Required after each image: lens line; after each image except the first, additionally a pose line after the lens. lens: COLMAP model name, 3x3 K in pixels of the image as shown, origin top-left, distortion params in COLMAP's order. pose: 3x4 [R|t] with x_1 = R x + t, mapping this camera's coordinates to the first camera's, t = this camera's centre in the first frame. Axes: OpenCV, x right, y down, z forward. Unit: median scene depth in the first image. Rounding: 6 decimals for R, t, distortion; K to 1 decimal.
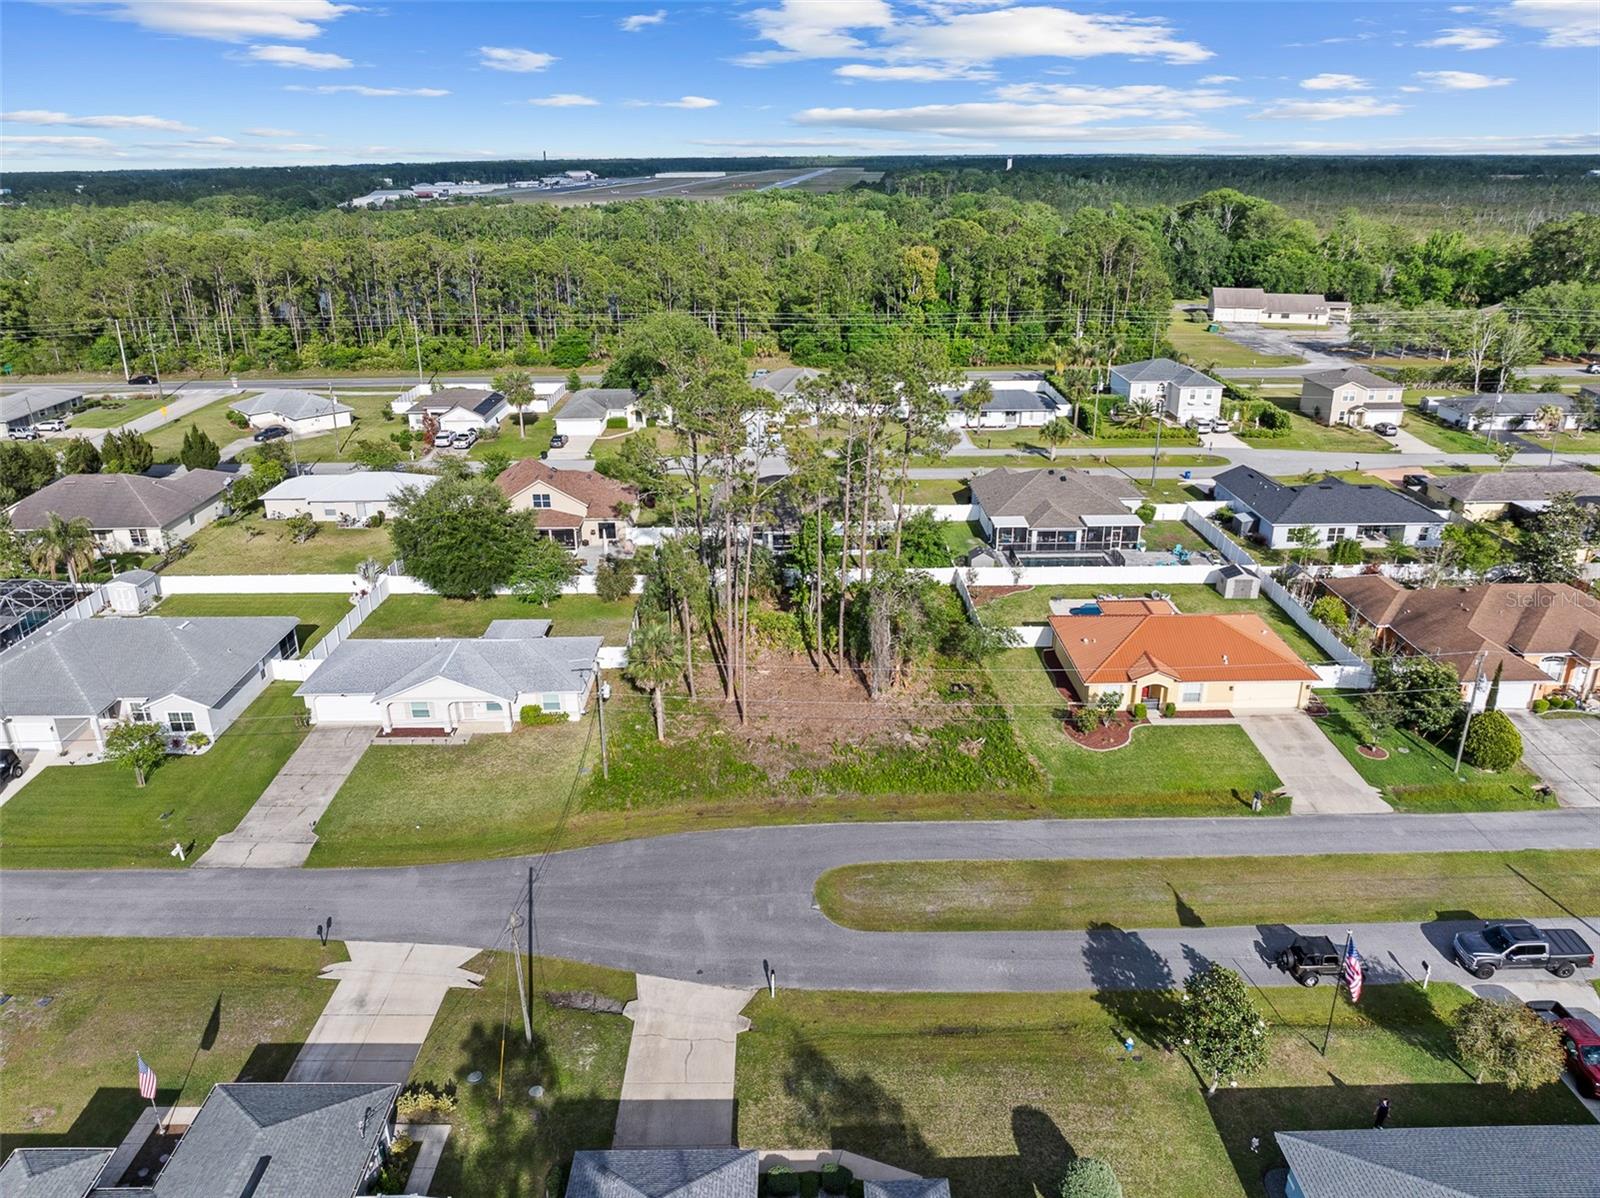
lens RADIAL K [[1125.2, 0, 801.0], [0, 1125.2, 589.3], [0, 0, 1]] dist [-0.036916, -0.002436]
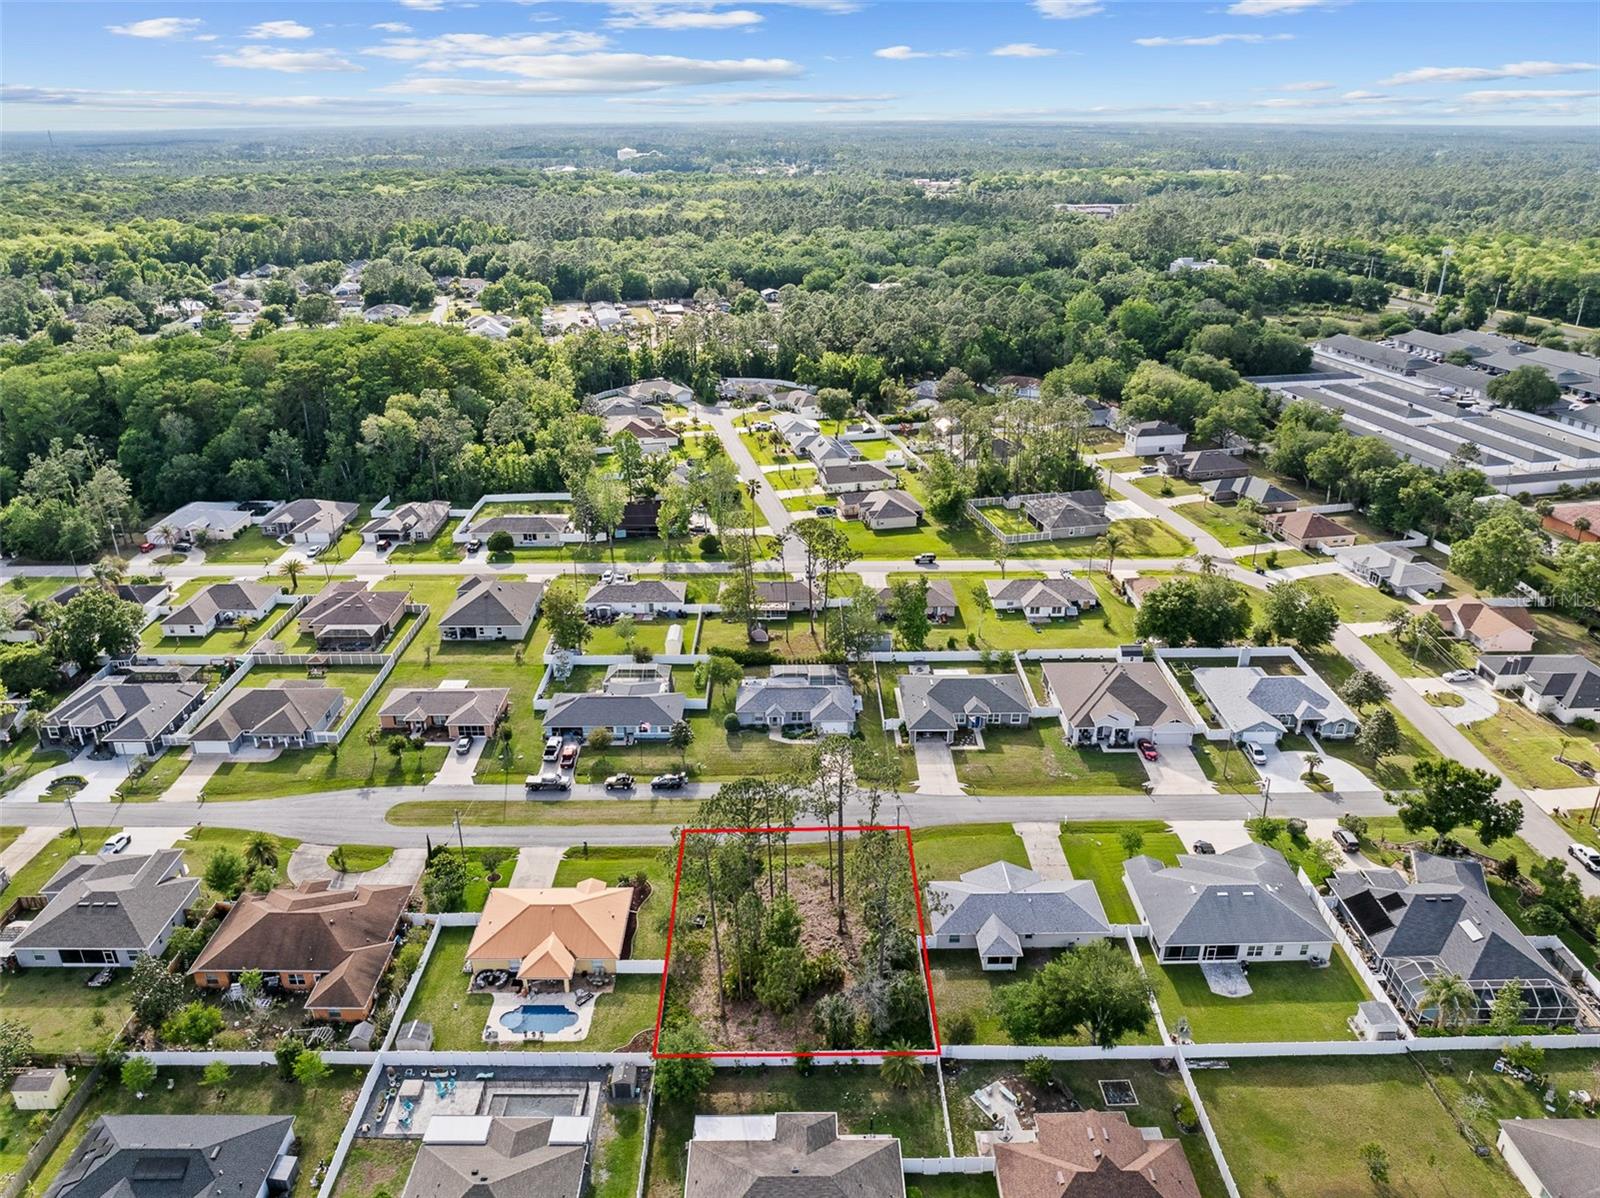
lens RADIAL K [[1125.2, 0, 801.0], [0, 1125.2, 589.3], [0, 0, 1]] dist [-0.036916, -0.002436]
pose [[-0.999911, 0.010864, 0.007724, -0.020155], [0.013177, 0.717944, 0.695977, -1.311947], [0.002016, 0.696017, -0.718023, 1.753860]]
